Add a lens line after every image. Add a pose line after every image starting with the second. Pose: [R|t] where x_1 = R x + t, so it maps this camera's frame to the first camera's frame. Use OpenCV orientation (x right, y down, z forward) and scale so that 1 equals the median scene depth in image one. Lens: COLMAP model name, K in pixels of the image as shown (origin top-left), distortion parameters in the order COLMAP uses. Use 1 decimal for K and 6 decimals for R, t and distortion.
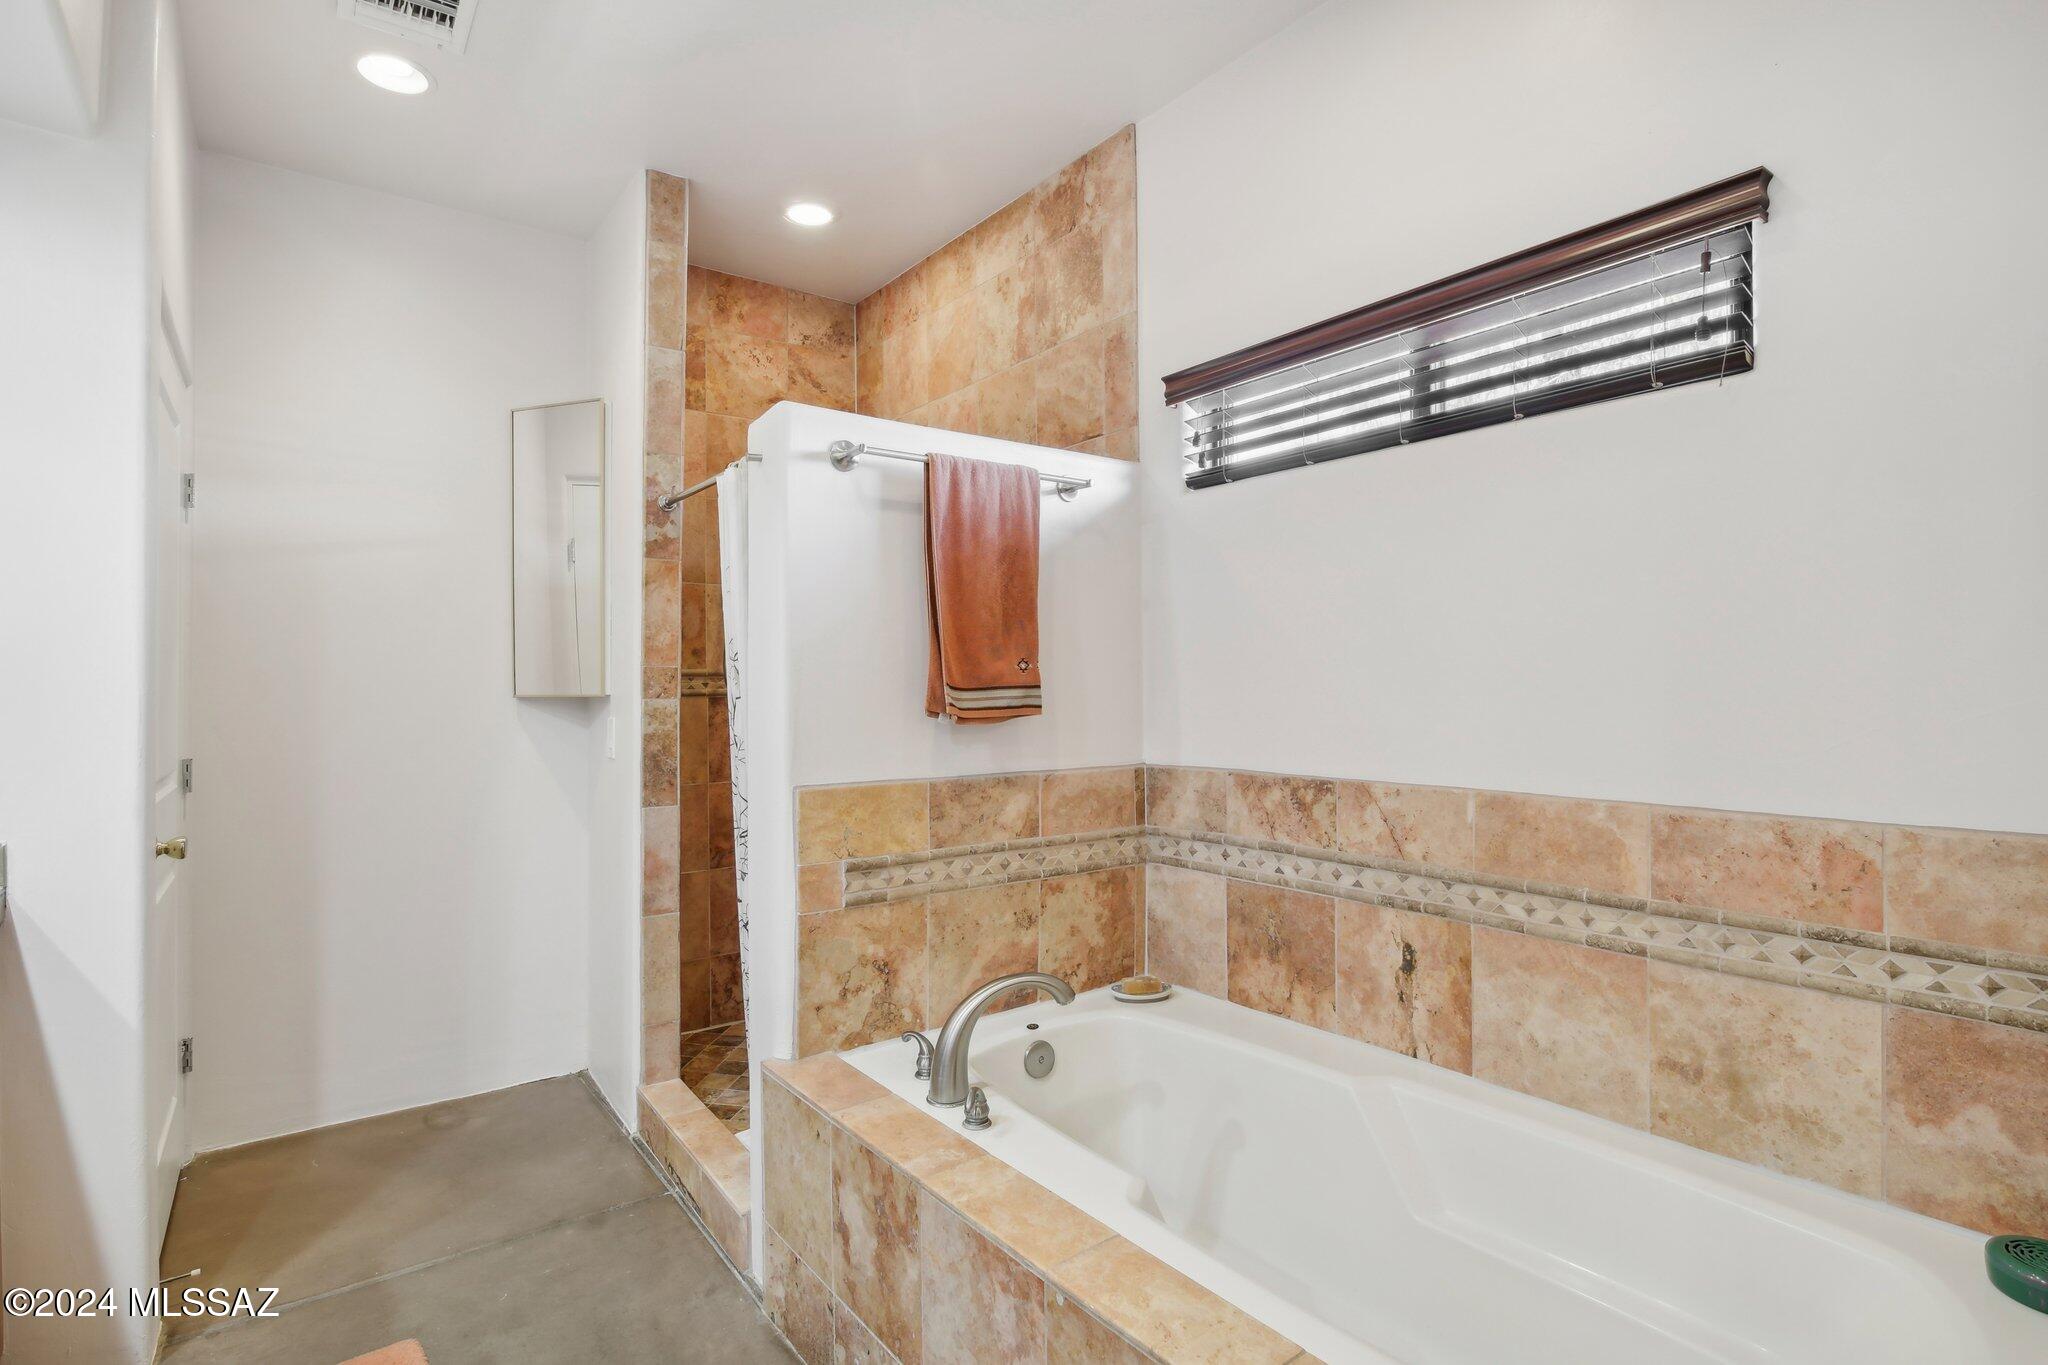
lens RADIAL K [[990.9, 0, 1027.6], [0, 990.9, 679.9], [0, 0, 1]] dist [-0.013009, 0.000480]
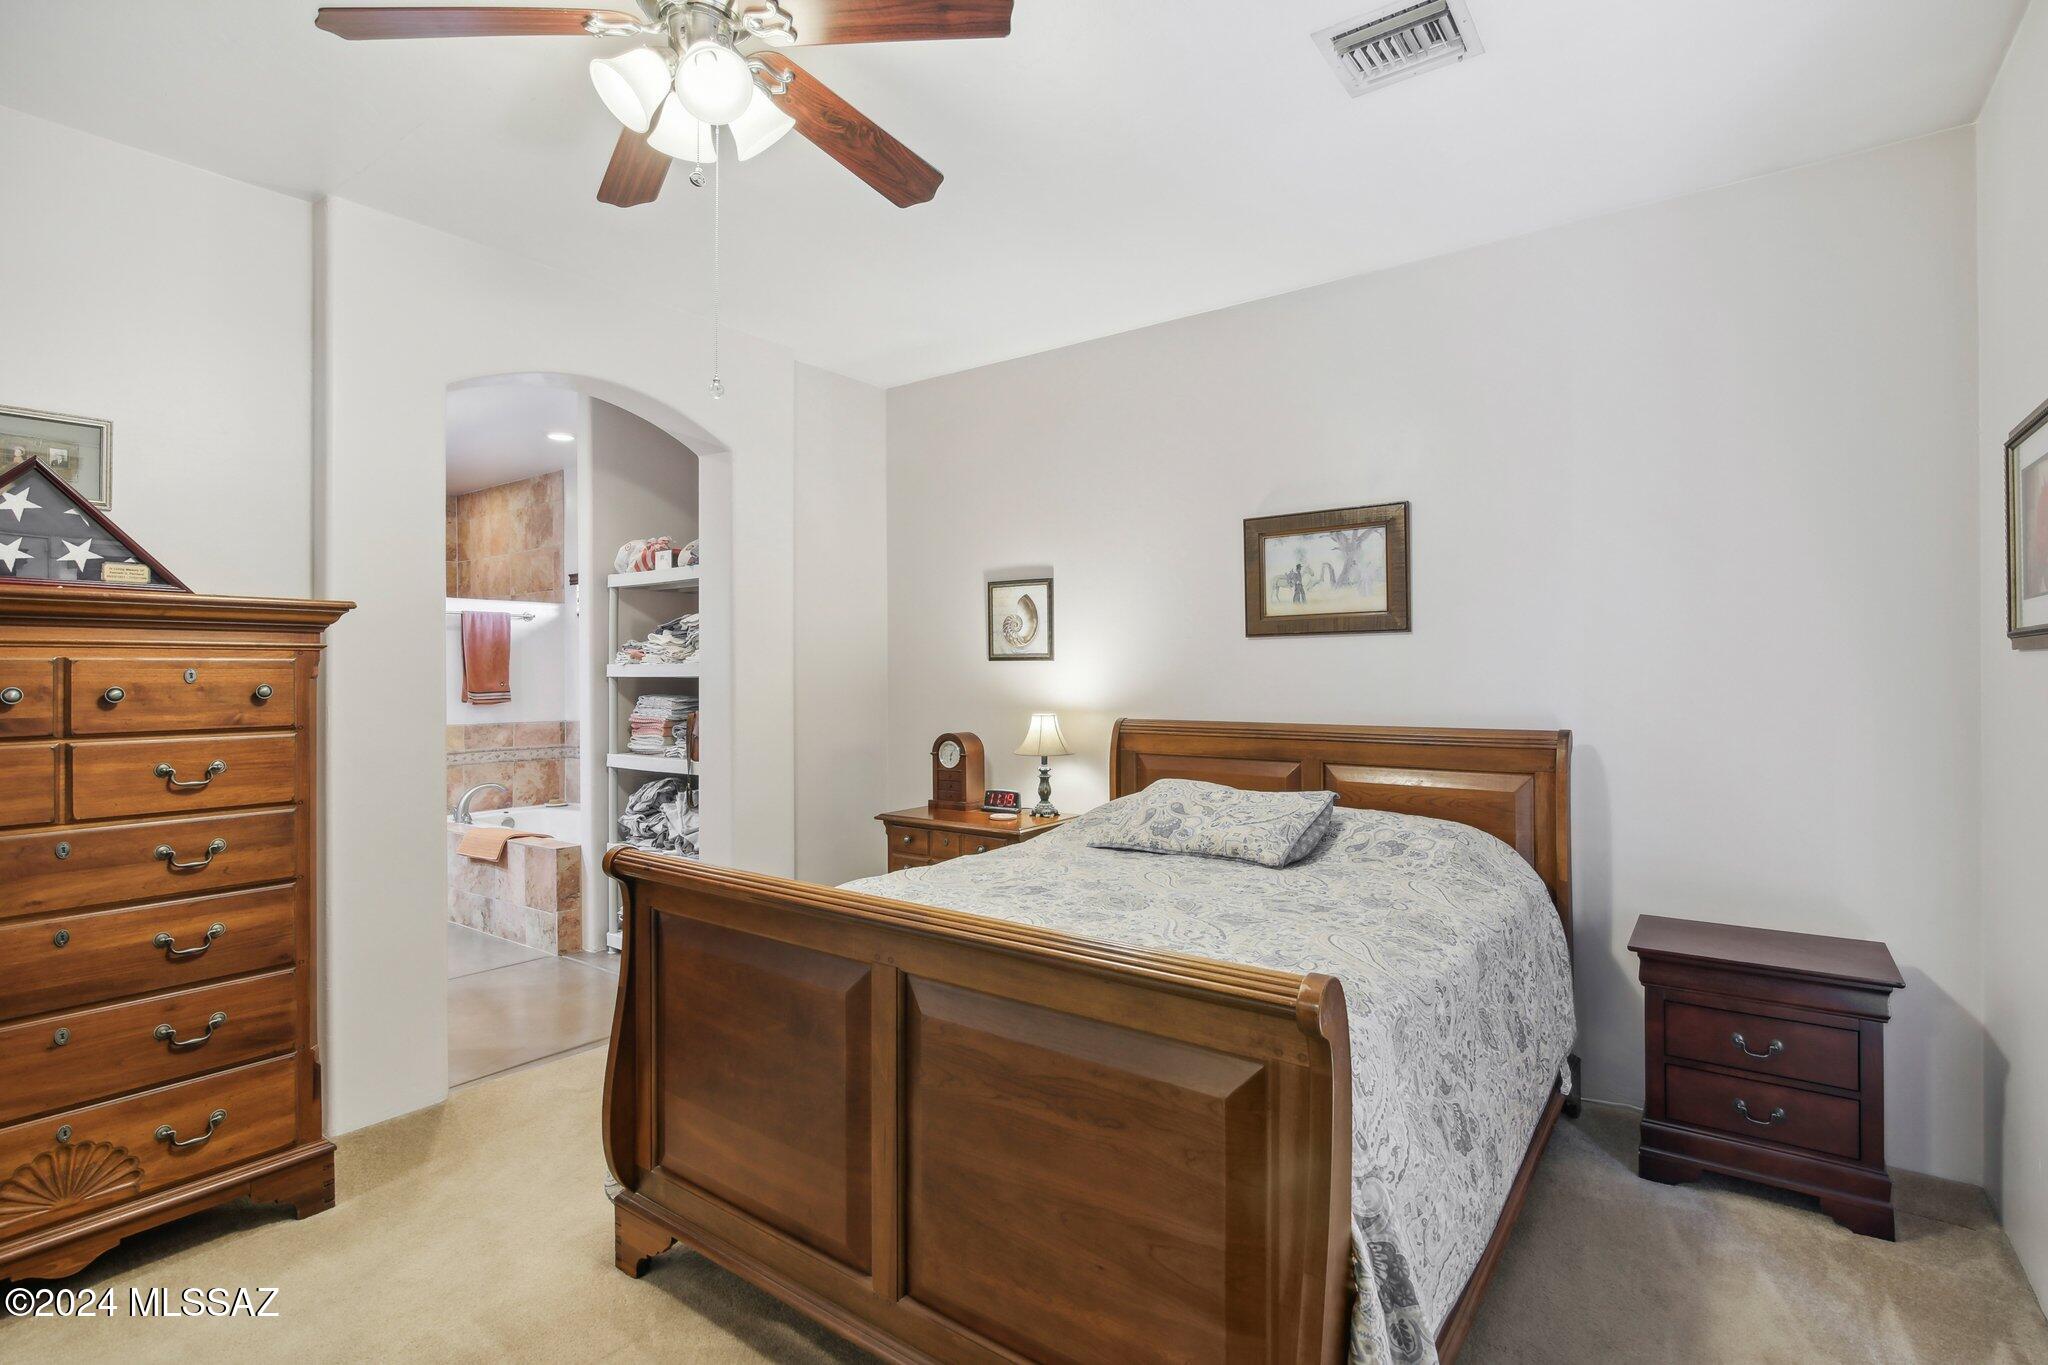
lens RADIAL K [[990.9, 0, 1020.7], [0, 990.9, 672.3], [0, 0, 1]] dist [-0.013009, 0.000480]
pose [[0.961516, 0.004692, 0.274708, 0.638919], [-0.006570, 0.999961, 0.005918, -0.073843], [-0.274670, -0.007495, 0.961509, -2.089812]]
